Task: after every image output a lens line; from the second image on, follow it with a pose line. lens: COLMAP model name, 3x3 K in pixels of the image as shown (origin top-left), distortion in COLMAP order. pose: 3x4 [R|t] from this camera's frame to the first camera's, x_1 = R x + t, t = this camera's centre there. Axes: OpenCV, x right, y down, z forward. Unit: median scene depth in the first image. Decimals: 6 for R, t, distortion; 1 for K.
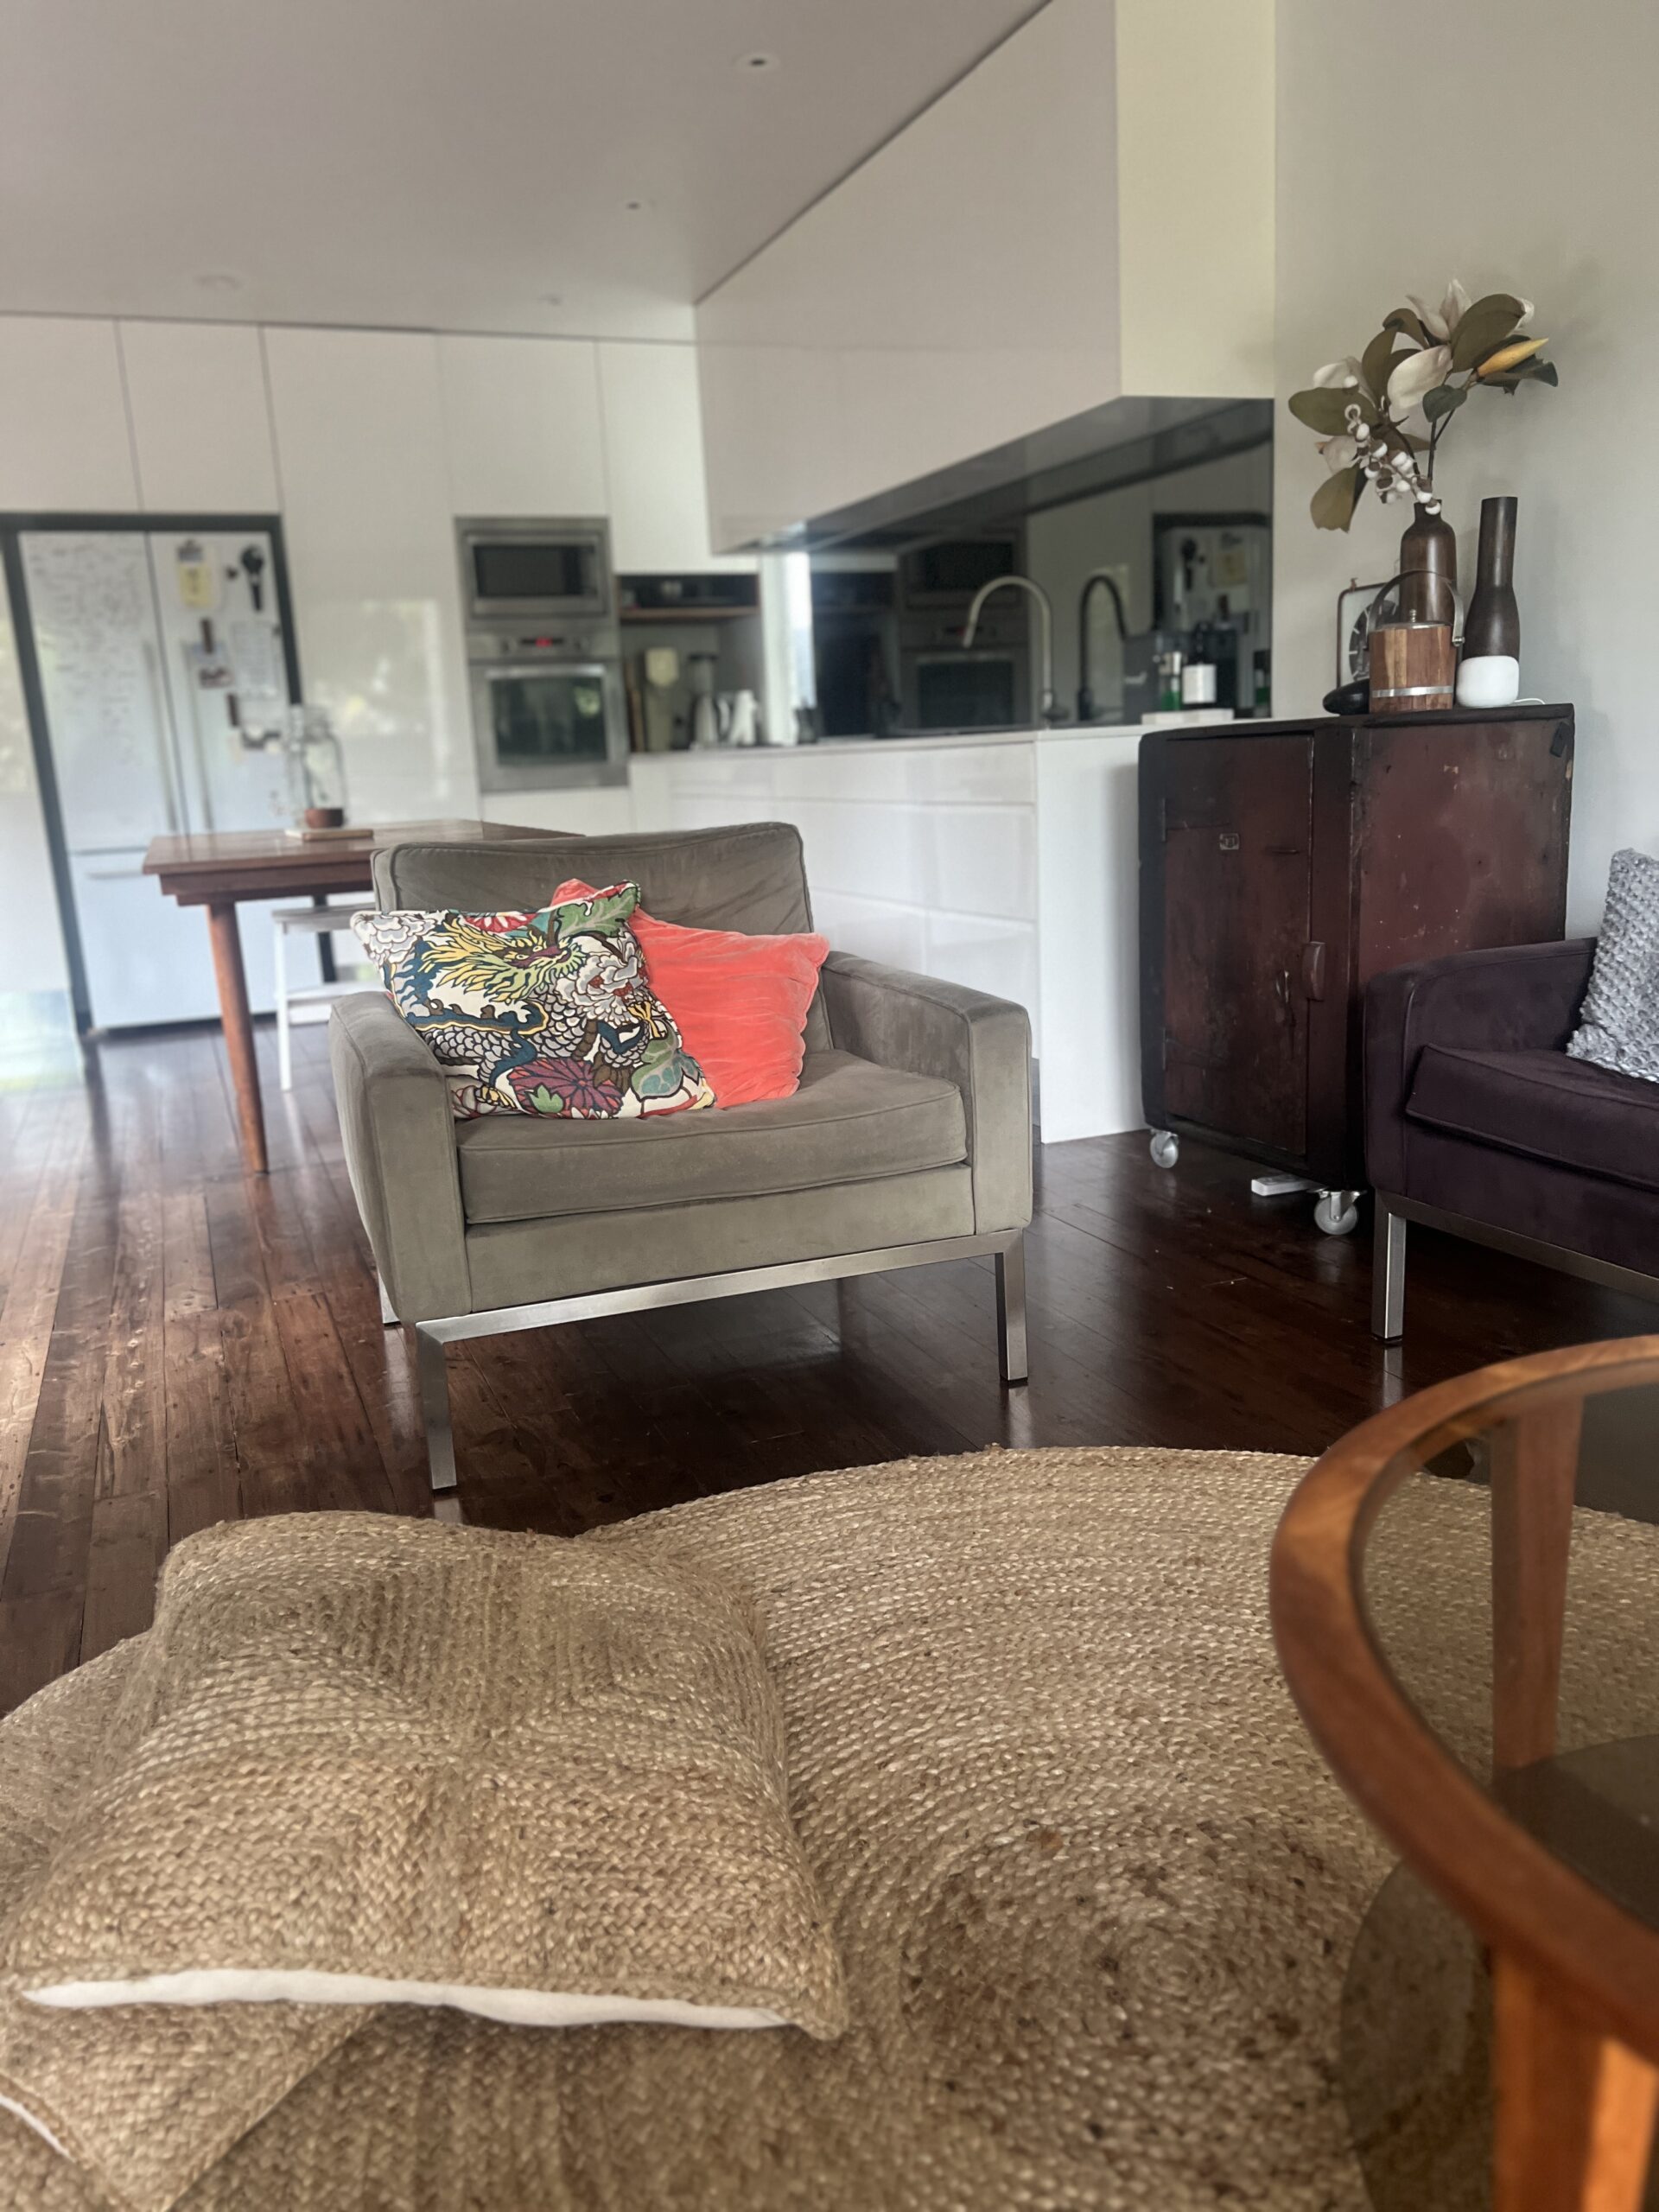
lens RADIAL K [[1673.5, 0, 828.9], [0, 1673.5, 1109.1], [0, 0, 1]] dist [0.039686, -0.007701]
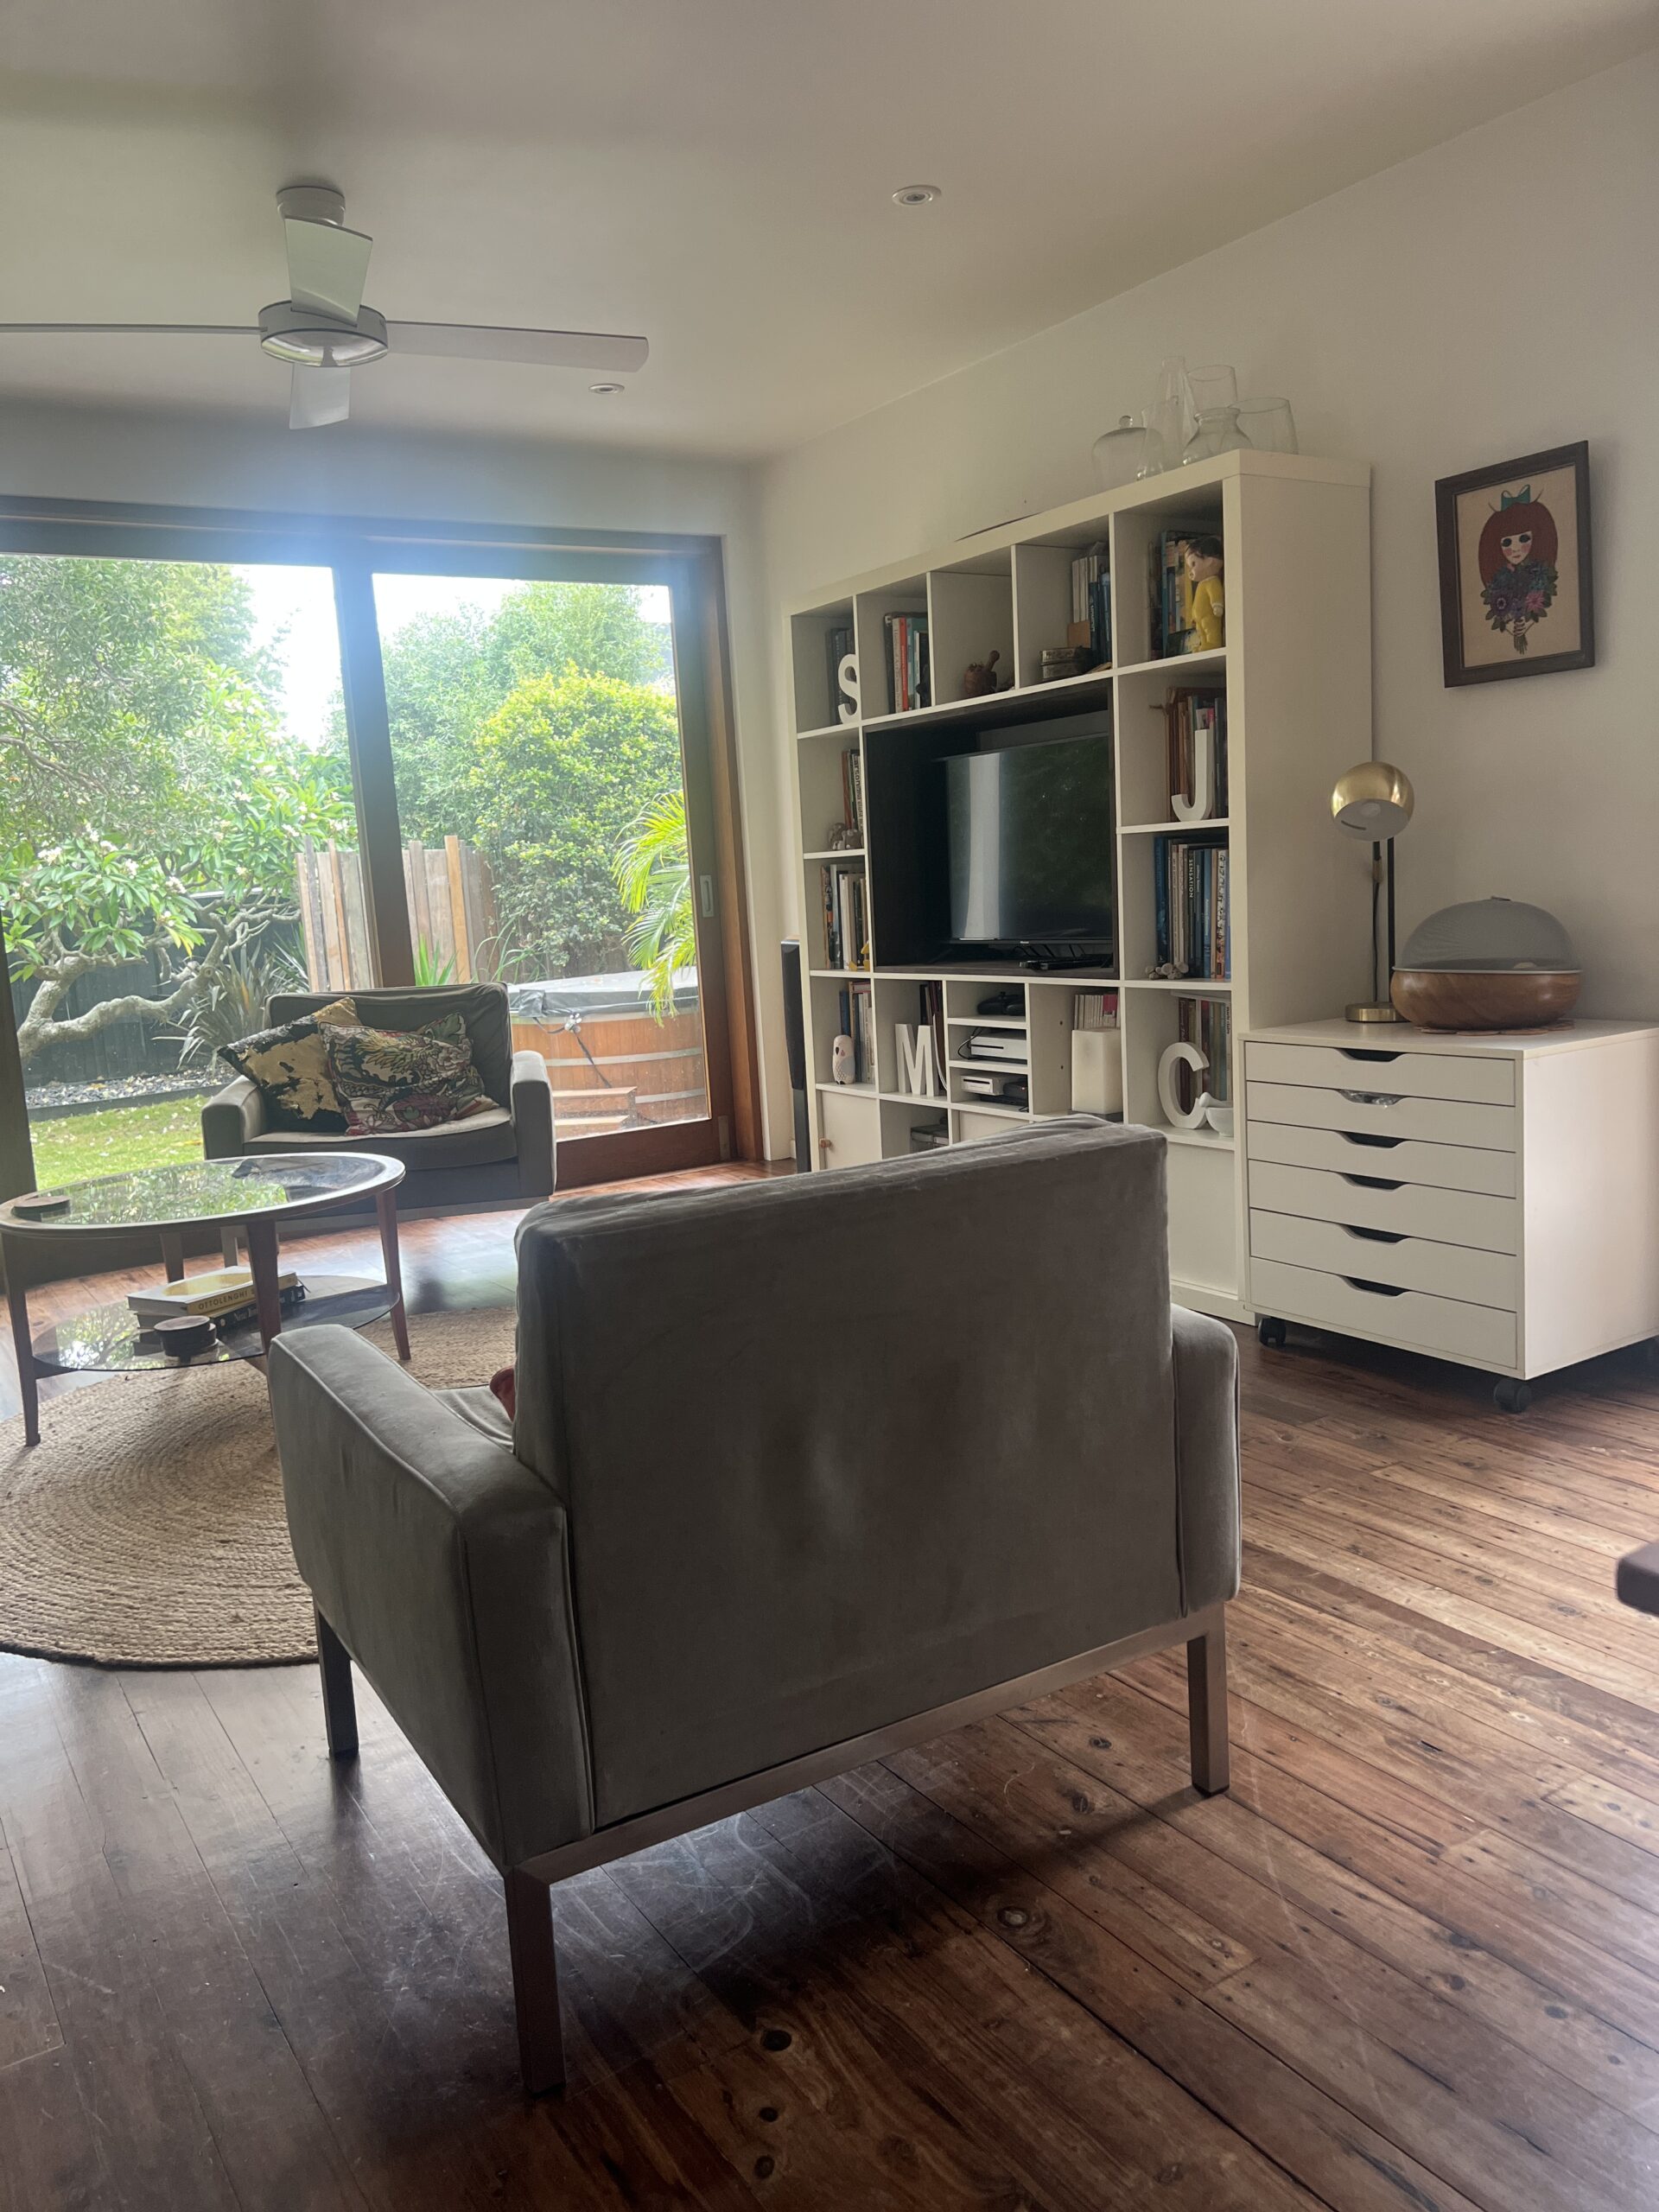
lens RADIAL K [[1673.5, 0, 817.3], [0, 1673.5, 1104.3], [0, 0, 1]] dist [0.039686, -0.007701]
pose [[-0.976858, 0.134081, -0.166648, -0.020169], [0.067087, 0.931878, 0.356515, -0.429605], [0.203097, 0.337084, -0.919307, 1.633131]]
